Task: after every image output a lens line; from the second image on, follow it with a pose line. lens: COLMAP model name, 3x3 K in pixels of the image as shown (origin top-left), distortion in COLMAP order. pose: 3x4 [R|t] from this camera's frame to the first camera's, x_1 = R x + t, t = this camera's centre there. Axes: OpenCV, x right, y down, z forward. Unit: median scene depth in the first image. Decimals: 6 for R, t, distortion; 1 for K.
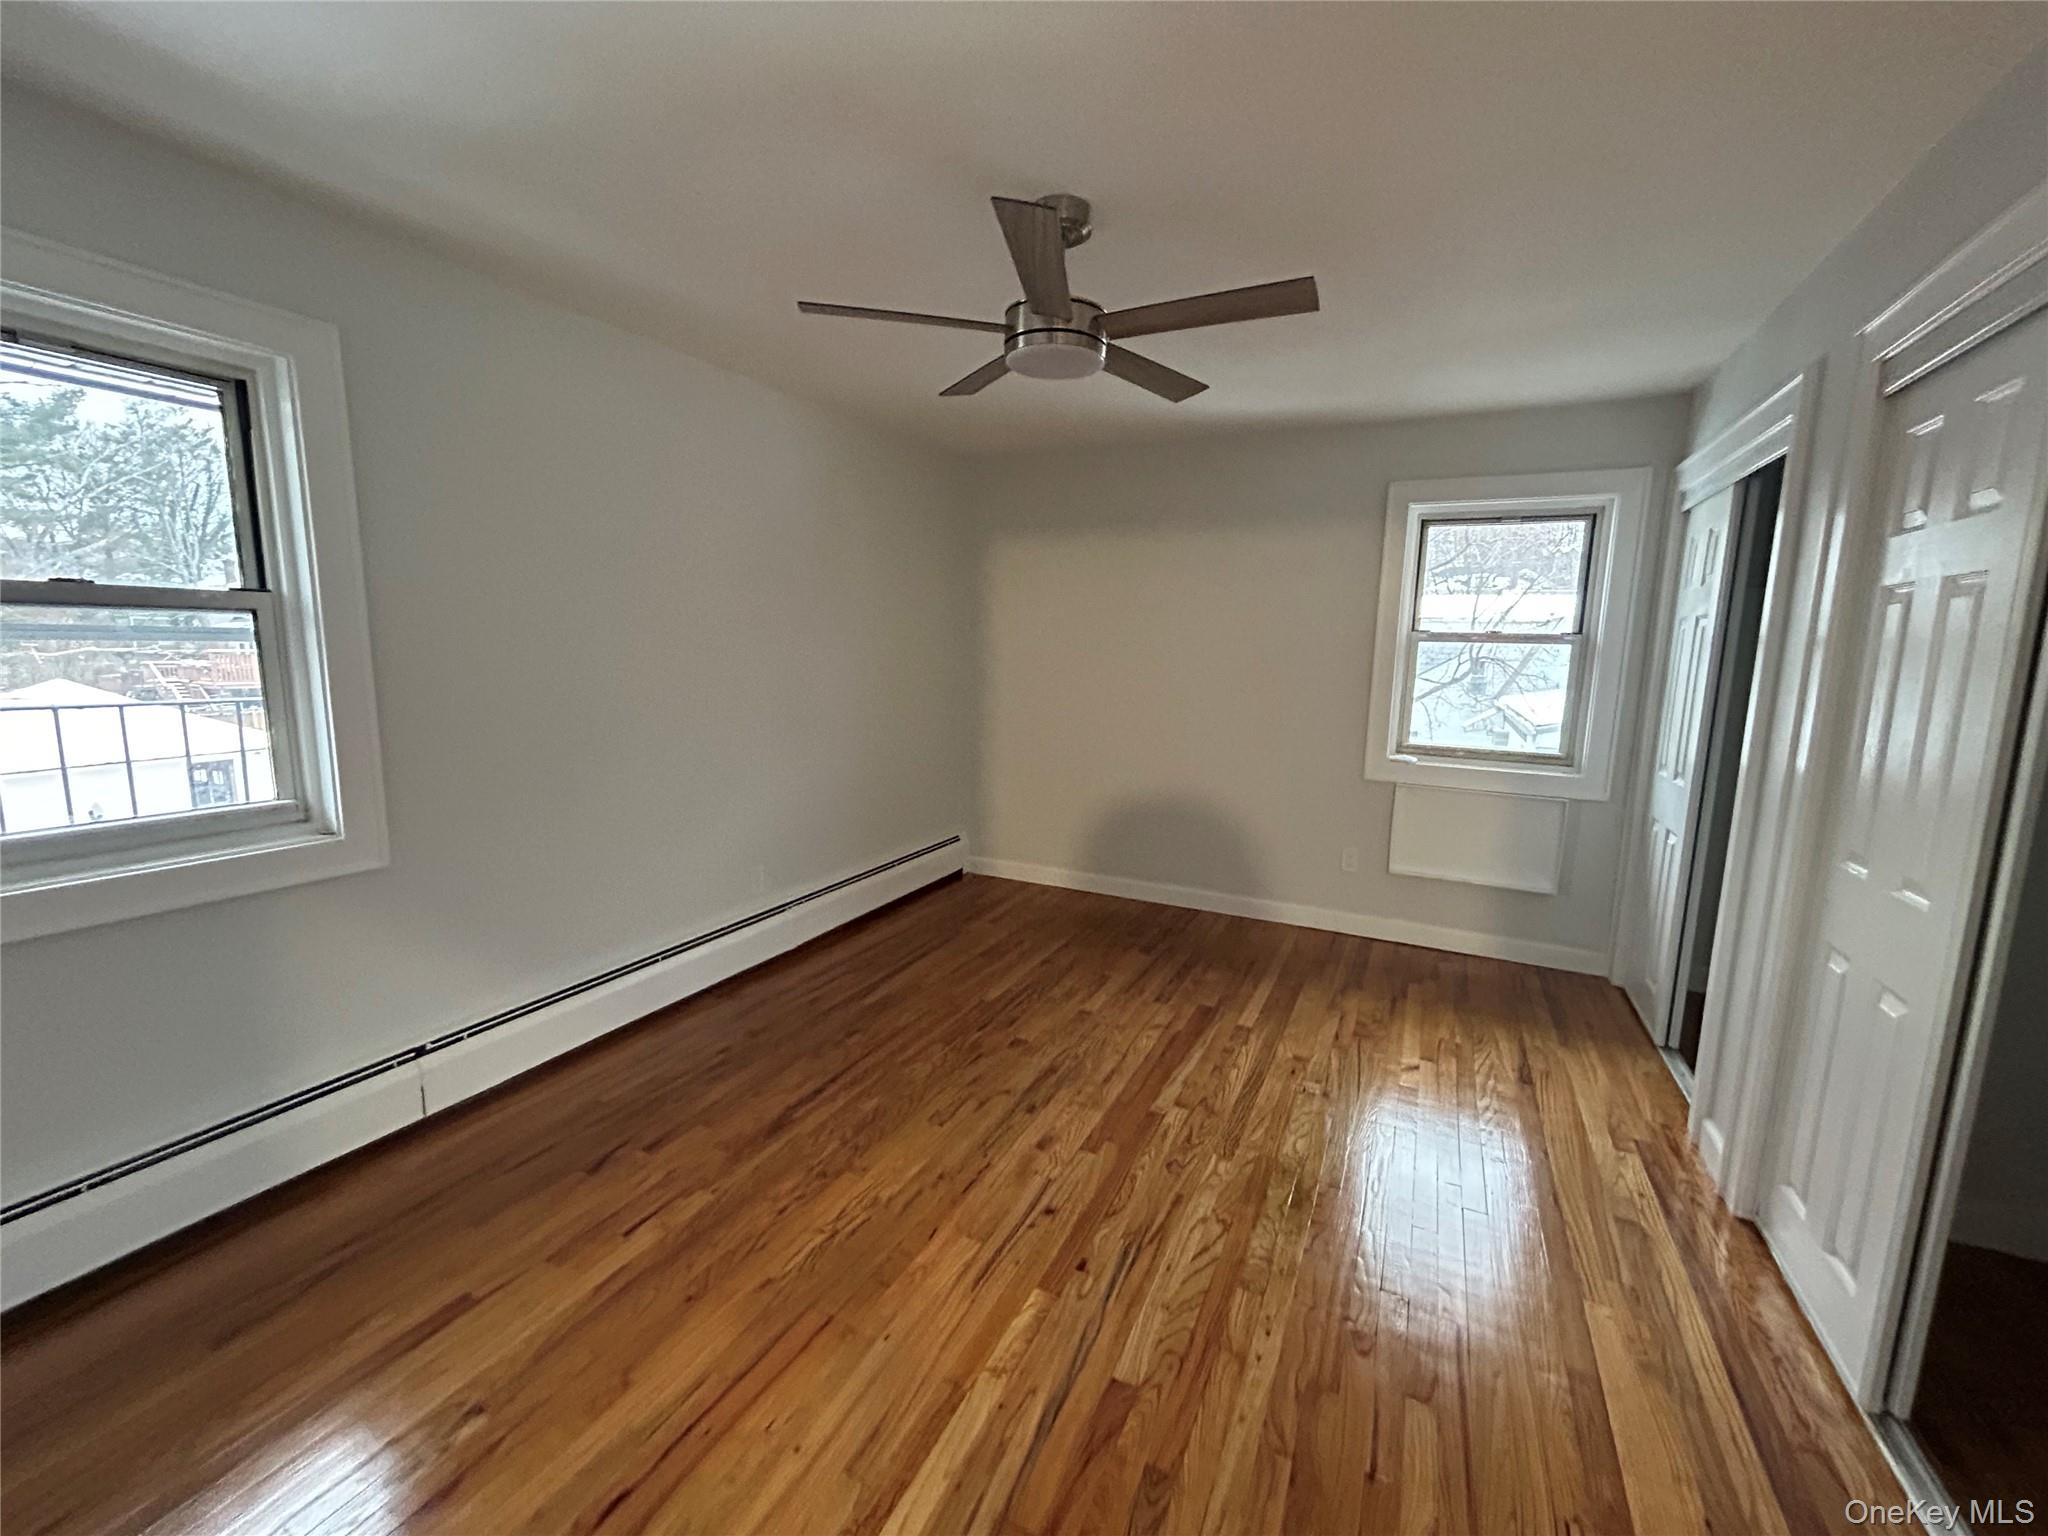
lens RADIAL K [[828.4, 0, 1021.8], [0, 828.4, 765.9], [0, 0, 1]] dist [-0.000607, 0.000287]
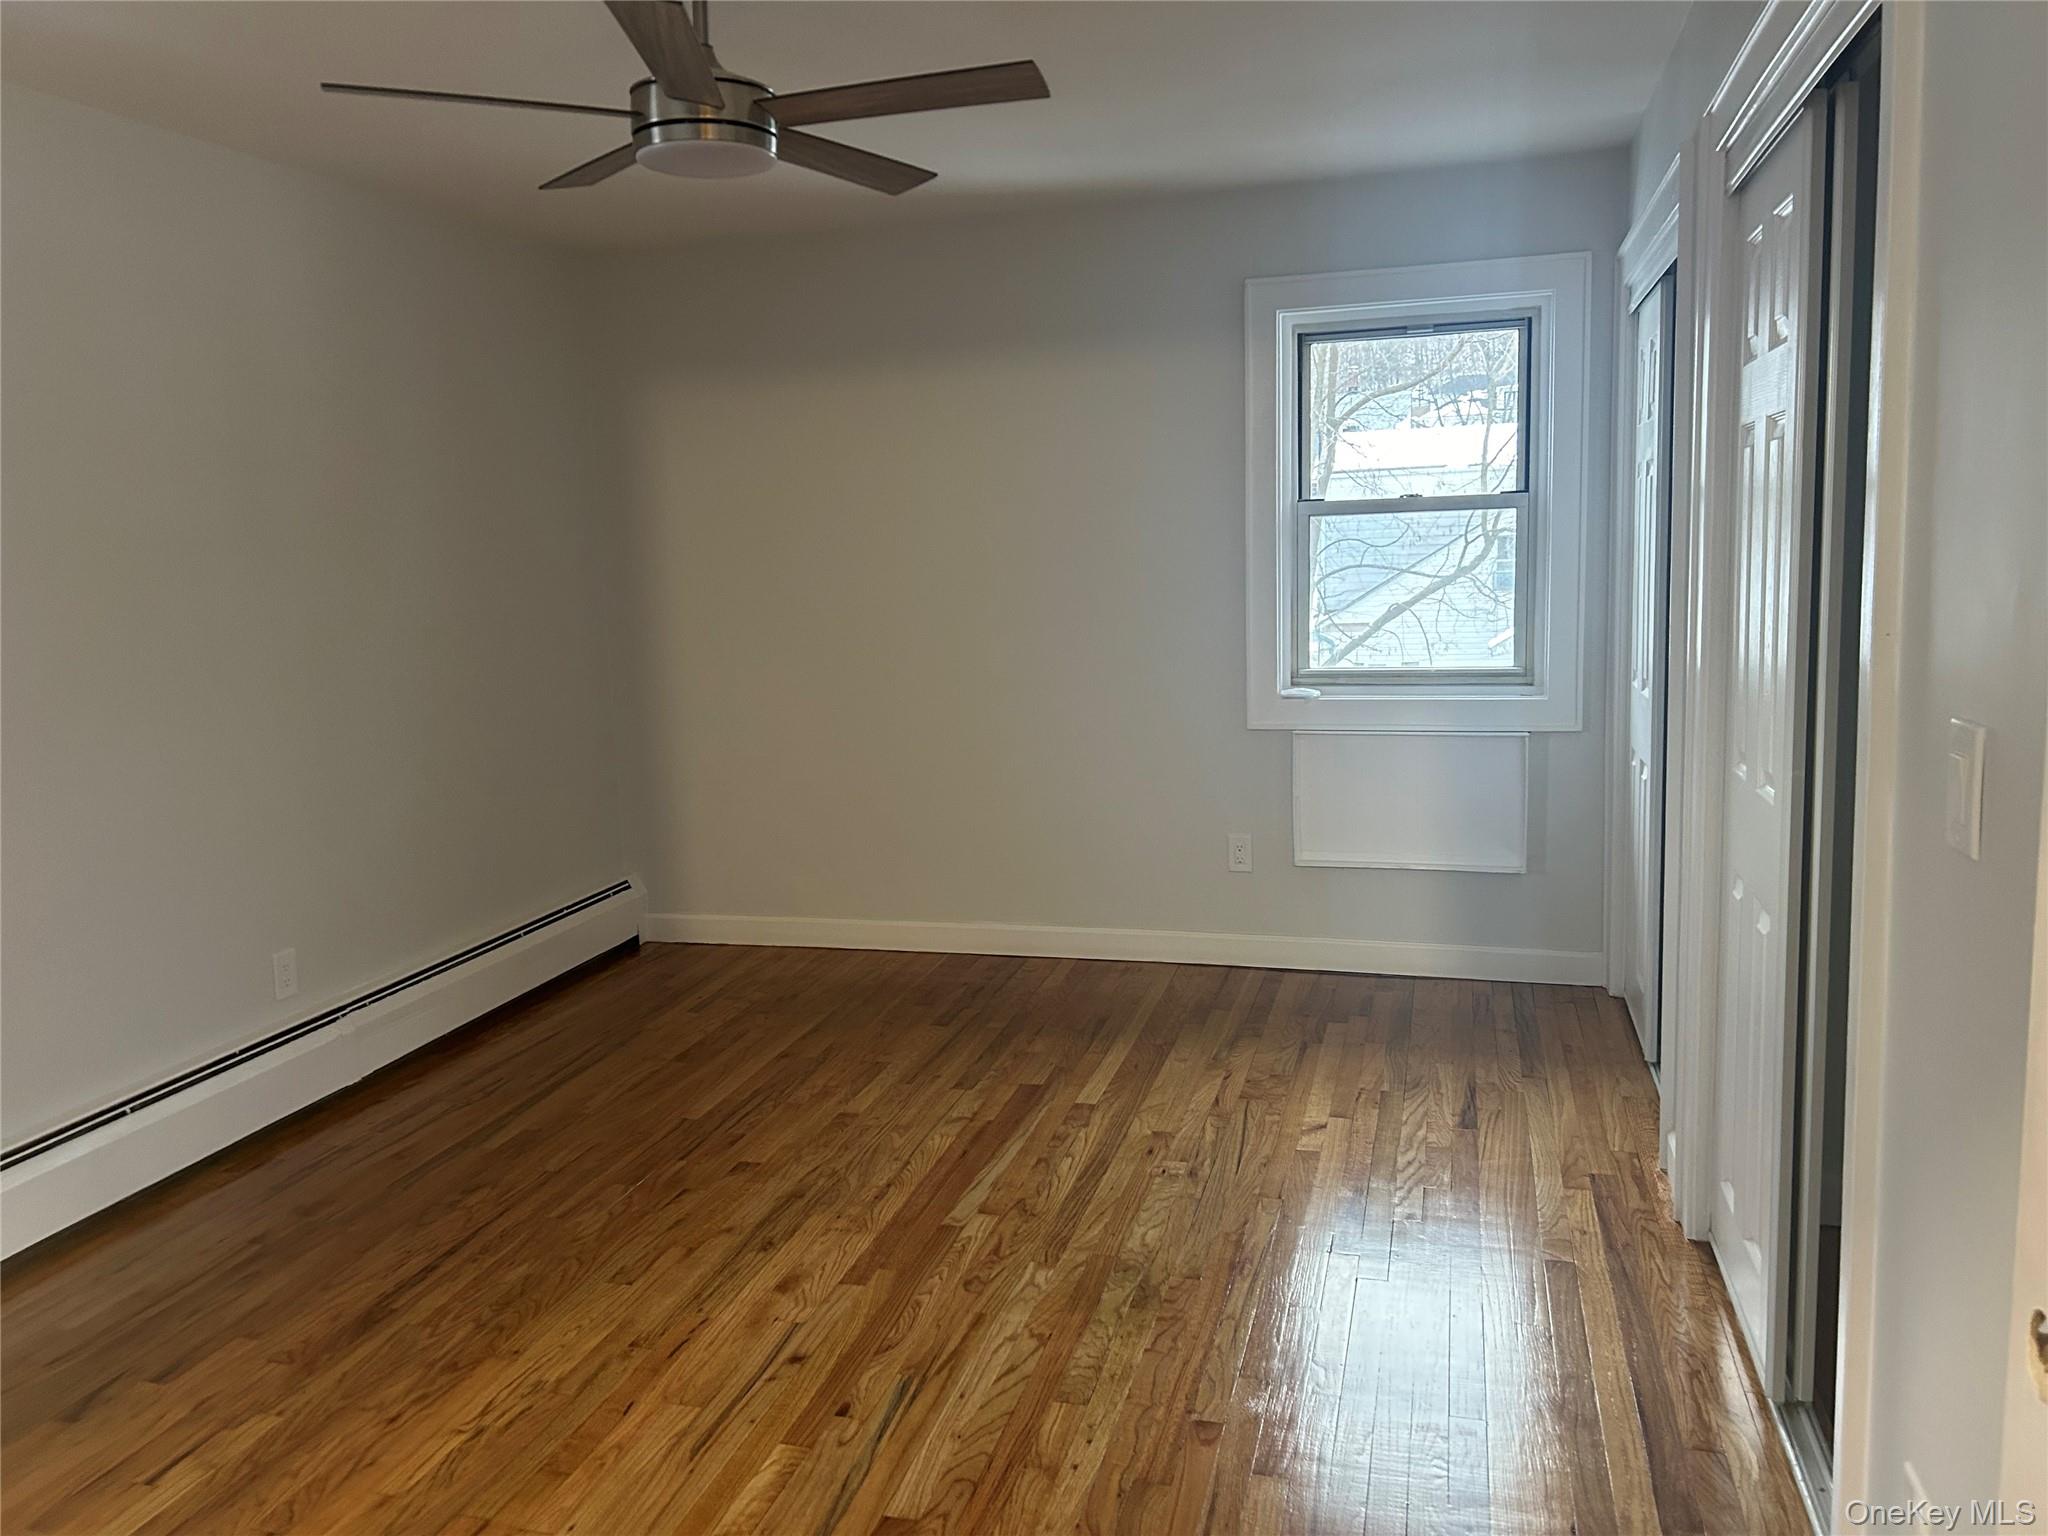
lens RADIAL K [[1565.4, 0, 1024.0], [0, 1565.4, 768.0], [0, 0, 1]] dist [0.078501, -0.087164]
pose [[0.981420, -0.082014, 0.173460, 0.026486], [0.082525, 0.996580, 0.004278, 0.041037], [-0.173218, 0.010116, 0.984832, -0.305744]]
